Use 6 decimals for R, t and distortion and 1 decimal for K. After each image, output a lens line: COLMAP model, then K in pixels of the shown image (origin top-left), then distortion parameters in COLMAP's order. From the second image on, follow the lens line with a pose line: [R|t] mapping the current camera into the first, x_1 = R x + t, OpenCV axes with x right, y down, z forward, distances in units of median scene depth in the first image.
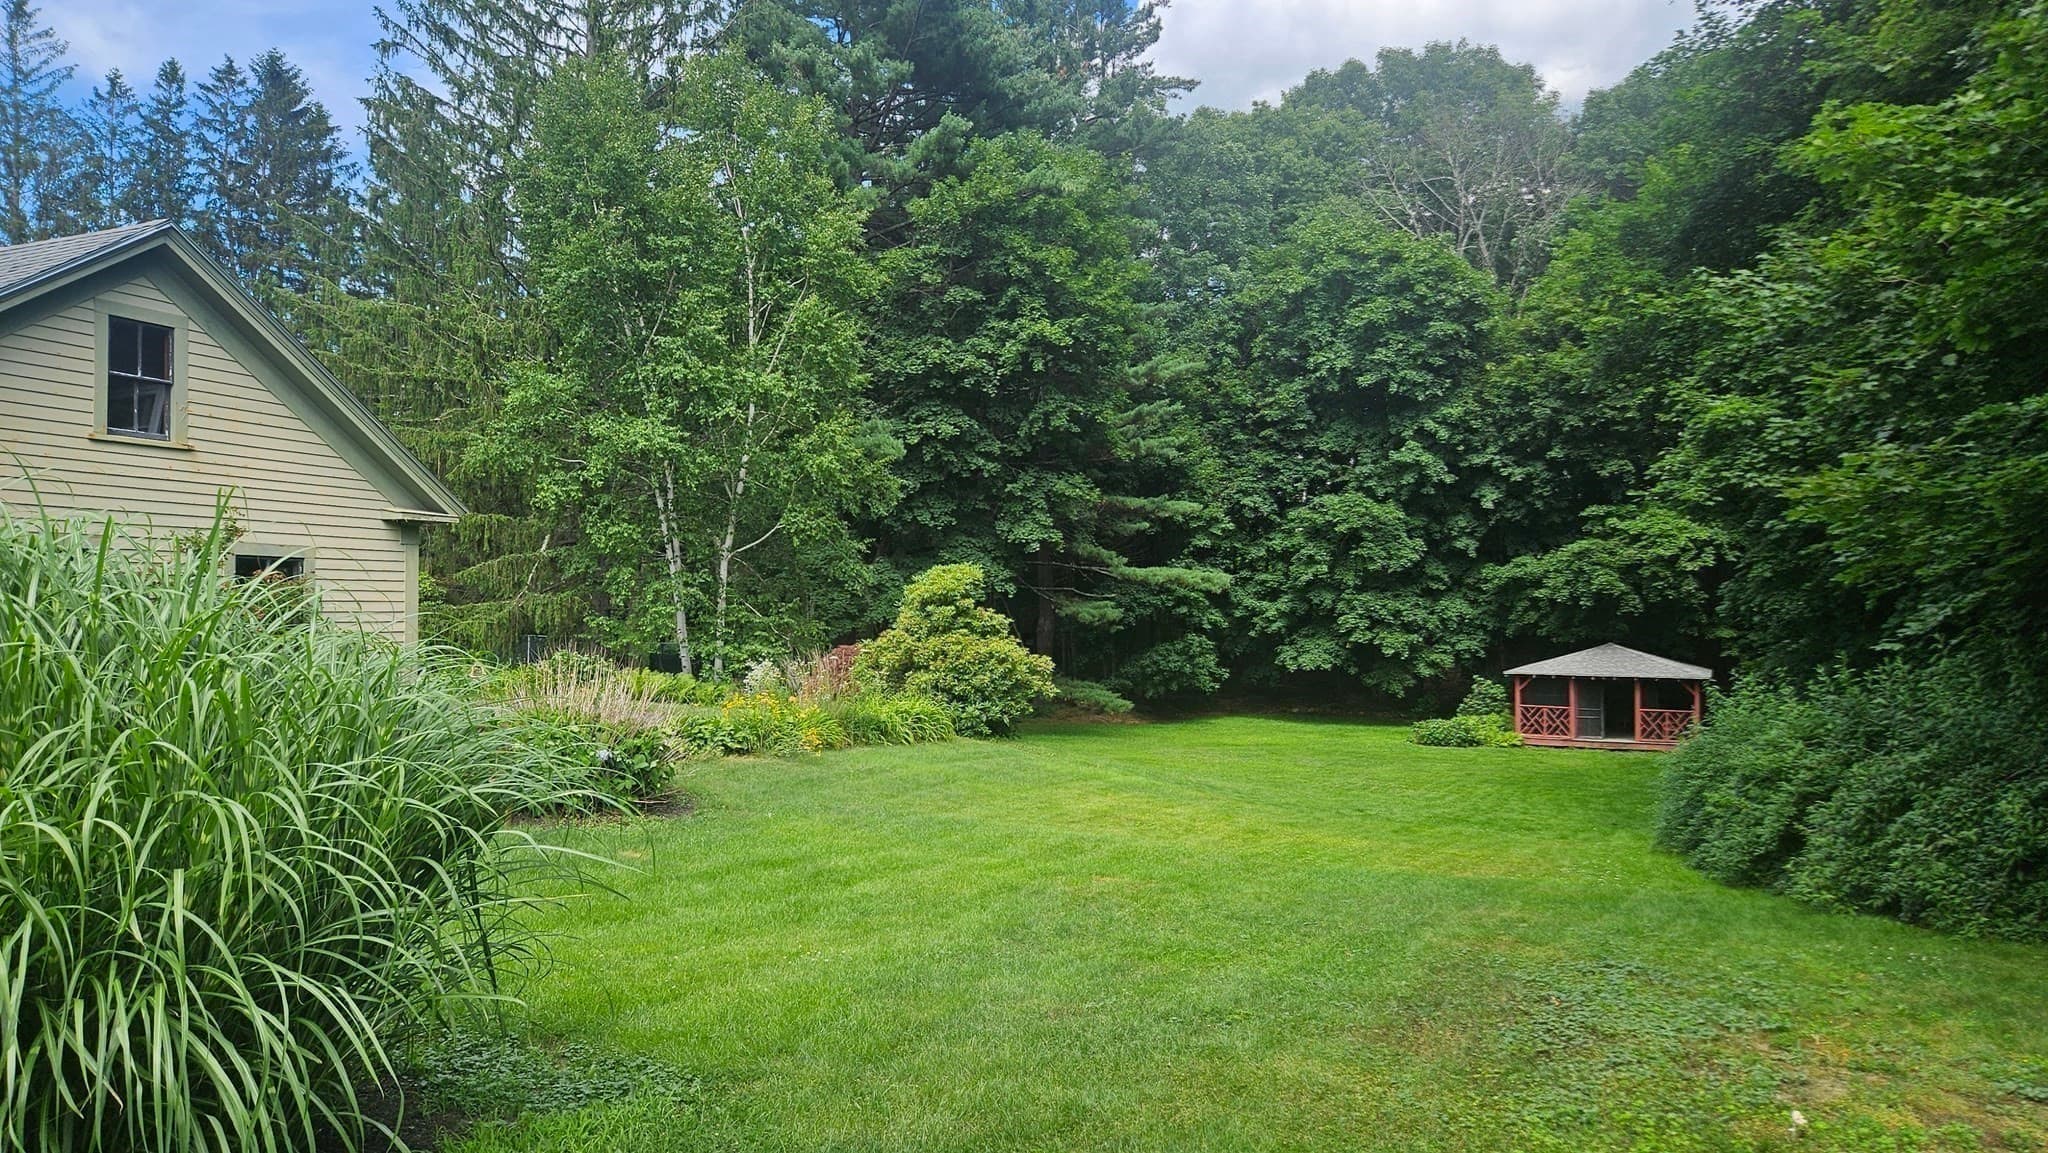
lens RADIAL K [[1377.4, 0, 1023.8], [0, 1377.4, 617.5], [0, 0, 1]] dist [0.048150, -0.029749]
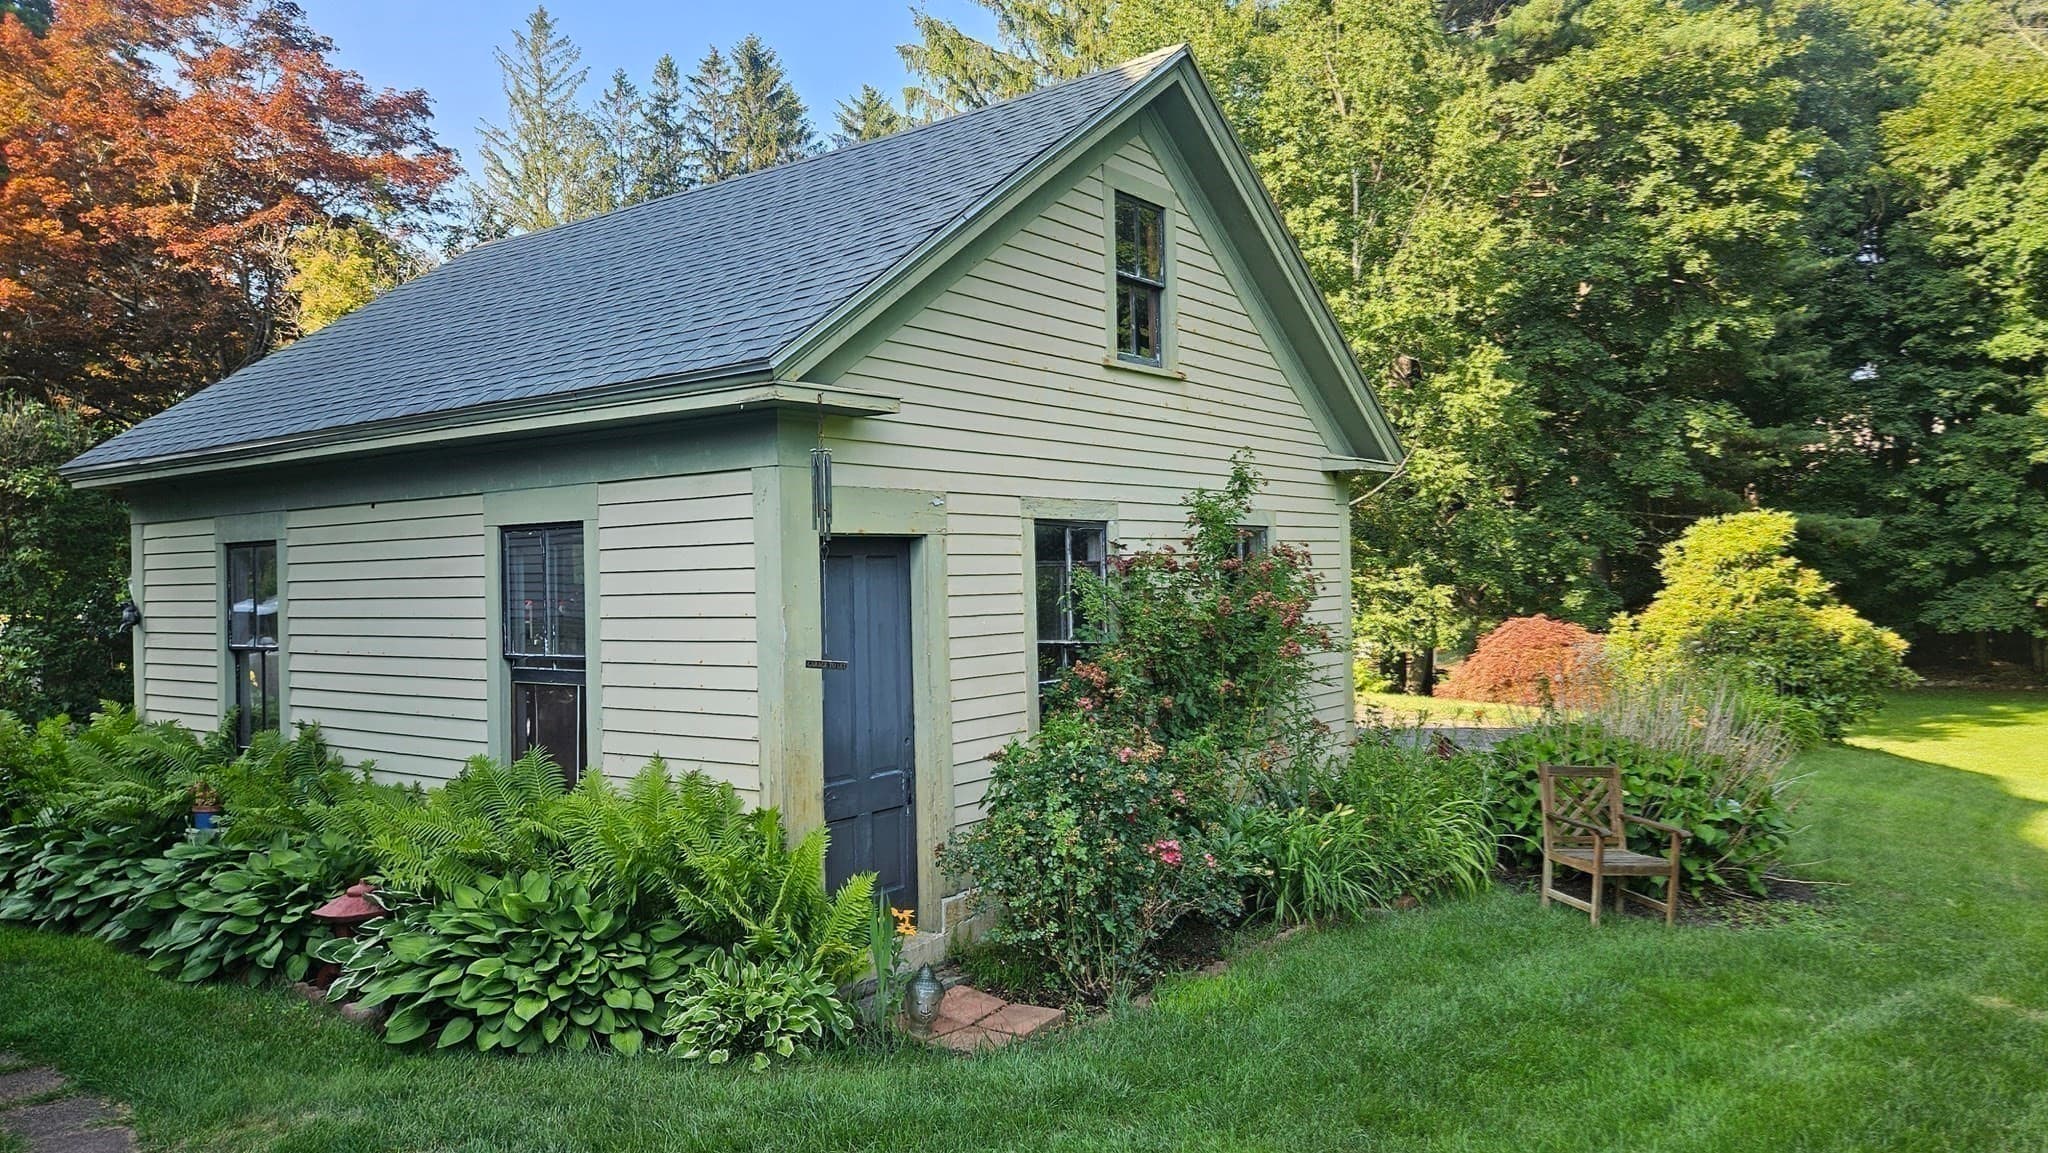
lens RADIAL K [[1377.4, 0, 1023.8], [0, 1377.4, 617.5], [0, 0, 1]] dist [0.048150, -0.029749]
pose [[0.968468, -0.016550, -0.248587, -0.129385], [0.023327, 0.999432, 0.024340, -0.004659], [0.248043, -0.029371, 0.968304, 0.075873]]
